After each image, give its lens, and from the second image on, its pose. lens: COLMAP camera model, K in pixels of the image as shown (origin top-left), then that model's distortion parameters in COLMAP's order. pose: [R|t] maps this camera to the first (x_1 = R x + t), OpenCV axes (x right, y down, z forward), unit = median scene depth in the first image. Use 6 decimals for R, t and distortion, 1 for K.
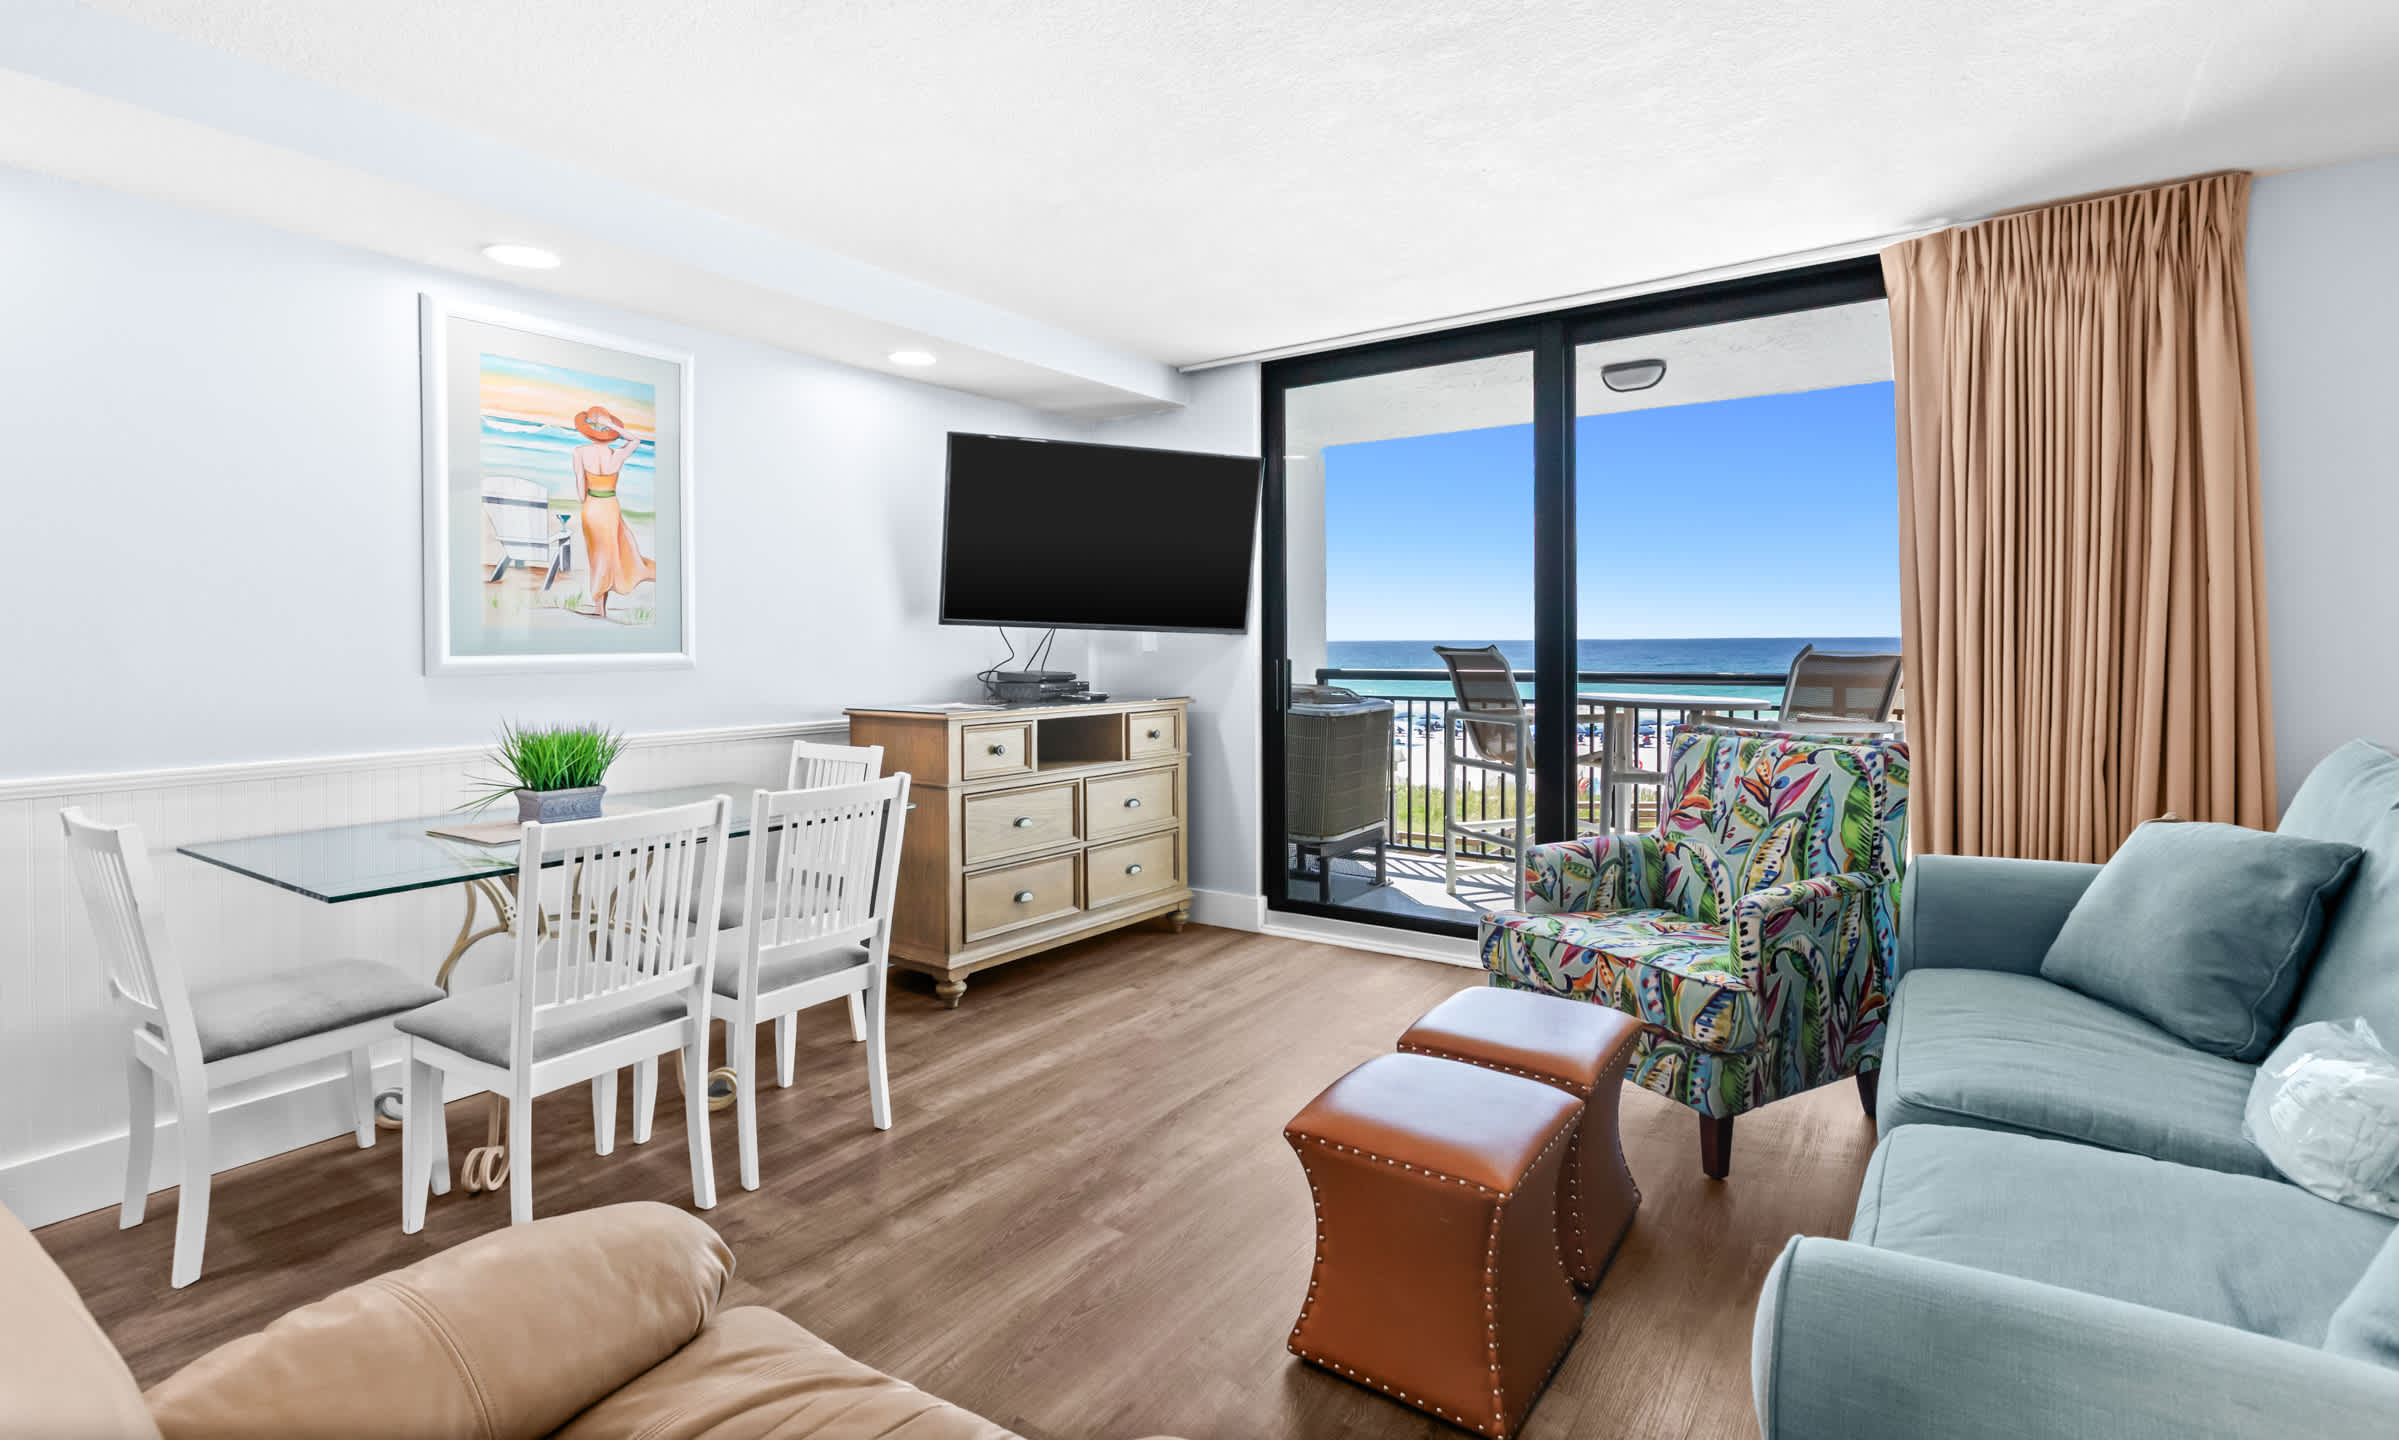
lens RADIAL K [[1086.4, 0, 1208.8], [0, 1086.4, 648.1], [0, 0, 1]] dist [-0.002815, 0.001522]
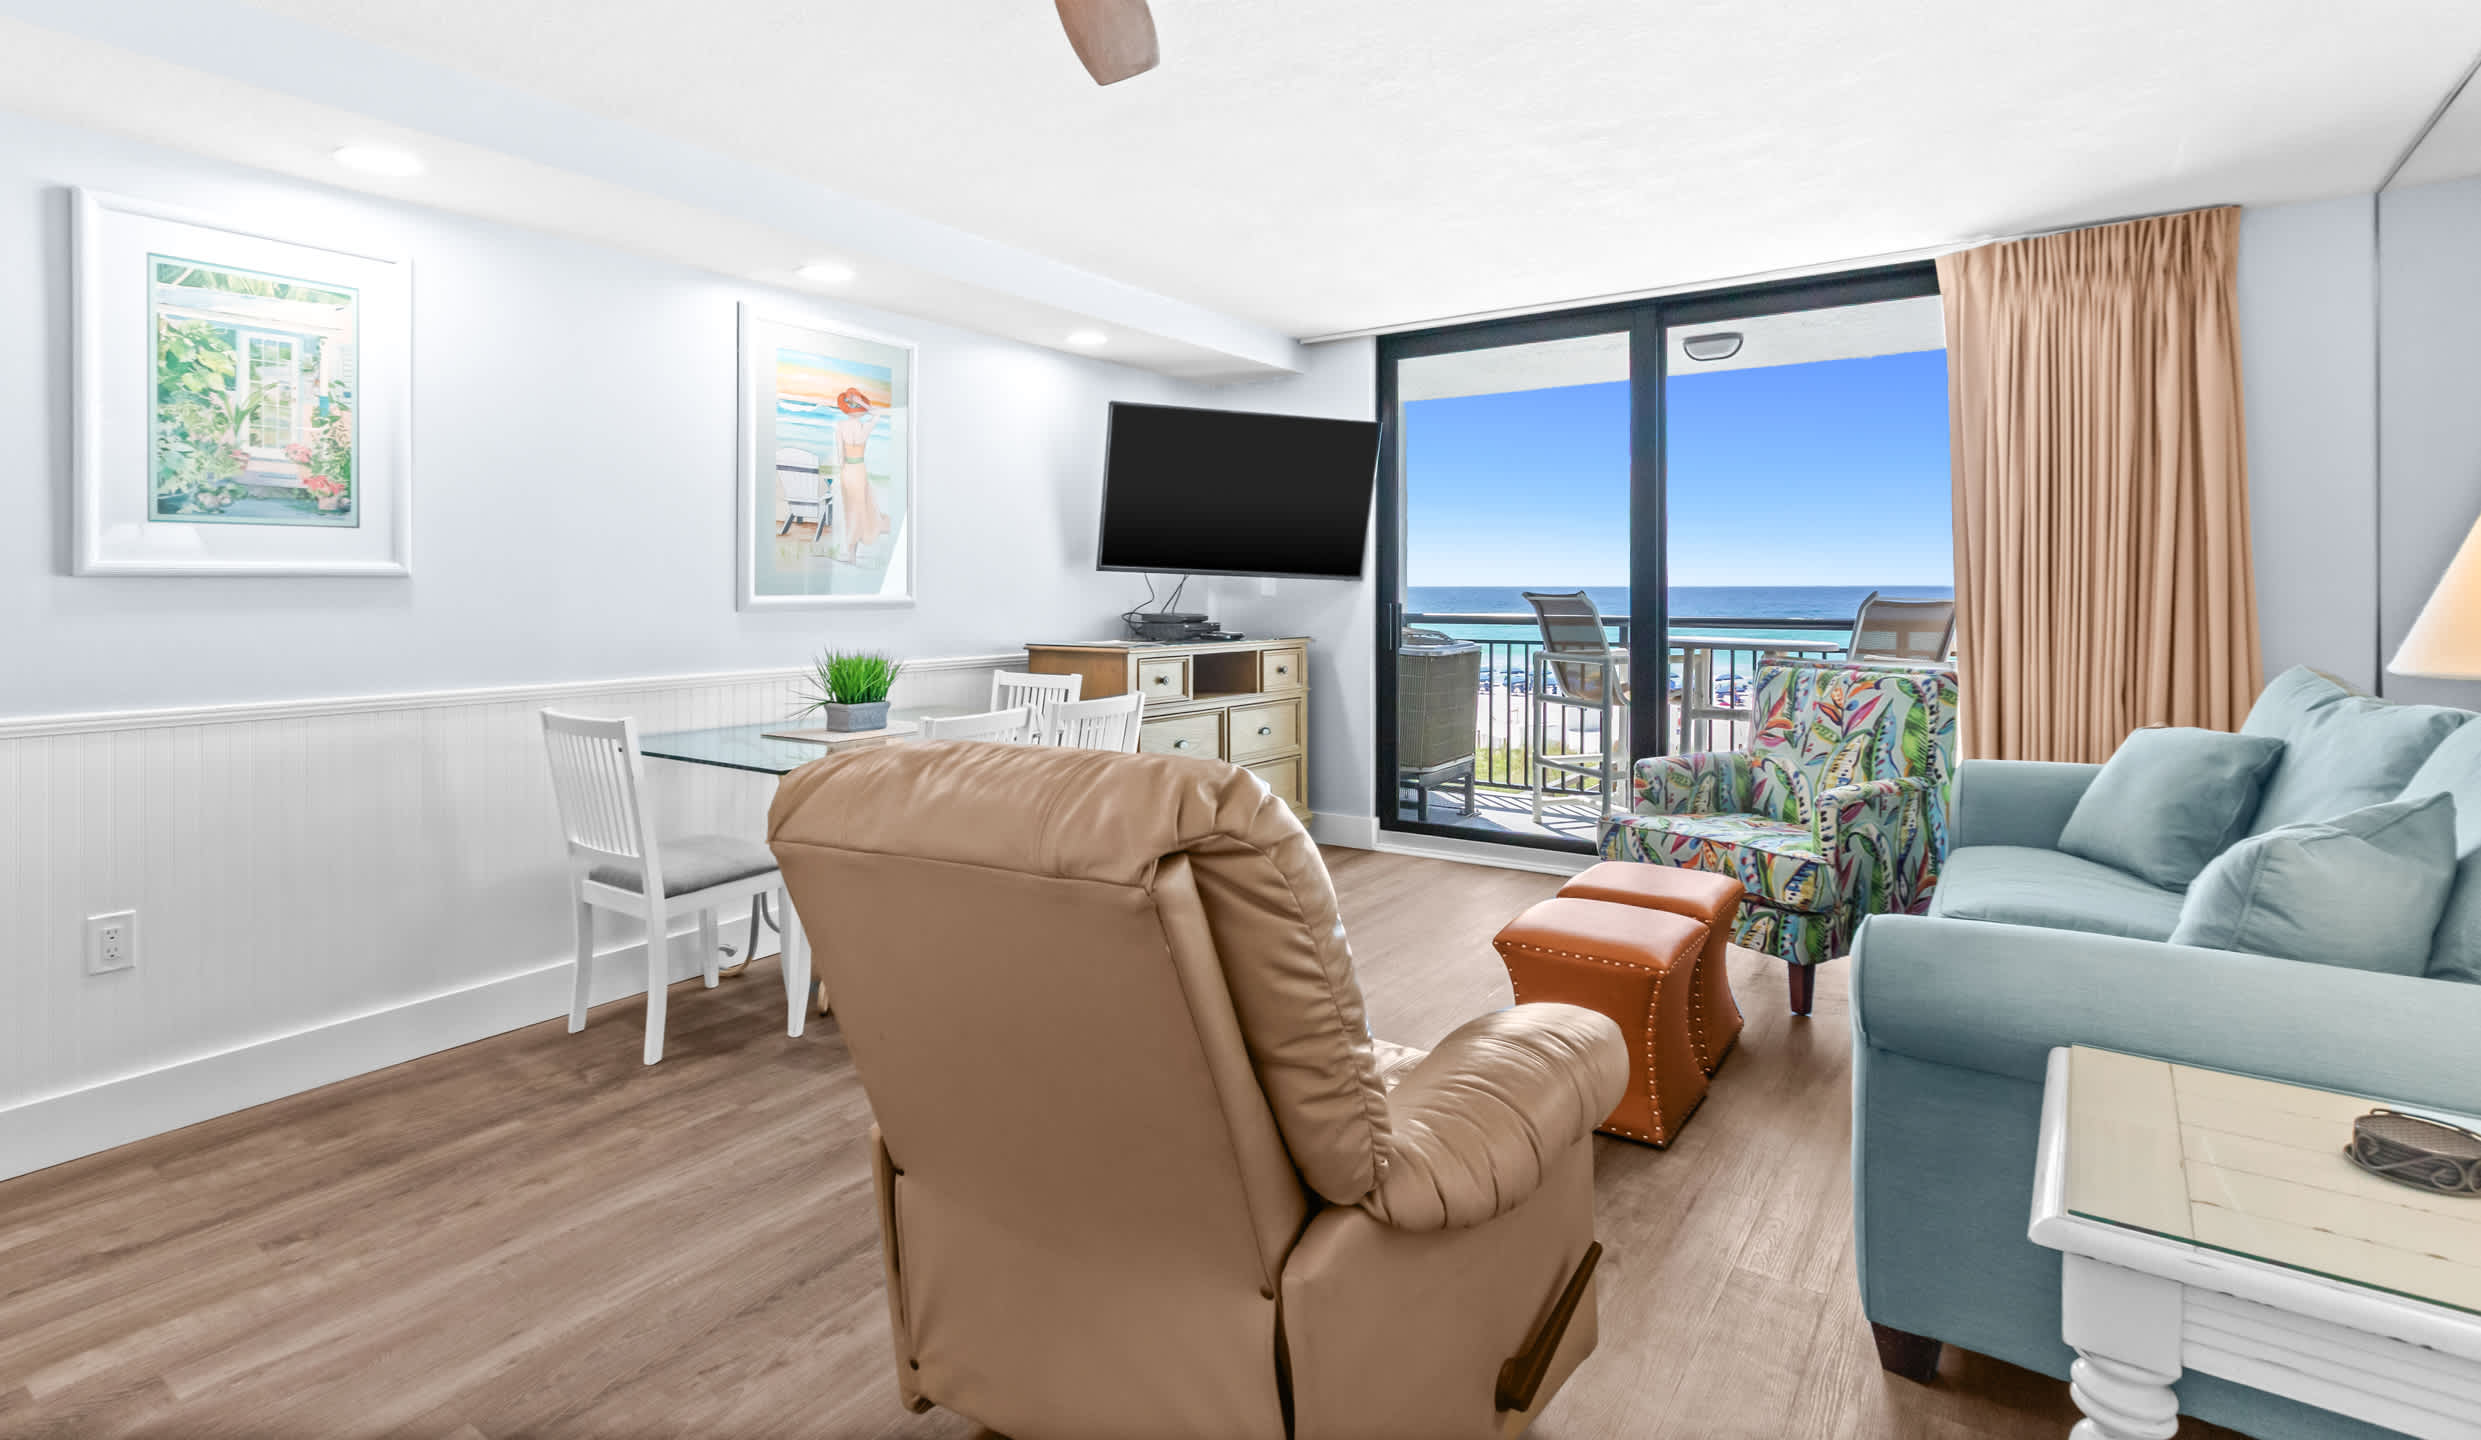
lens RADIAL K [[1161.5, 0, 1208.8], [0, 1161.5, 588.4], [0, 0, 1]] dist [-0.000937, -0.000478]
pose [[0.999908, 0.004285, -0.012878, -0.159756], [-0.004369, 0.999969, -0.006520, 0.005104], [0.012850, 0.006576, 0.999896, -0.279808]]
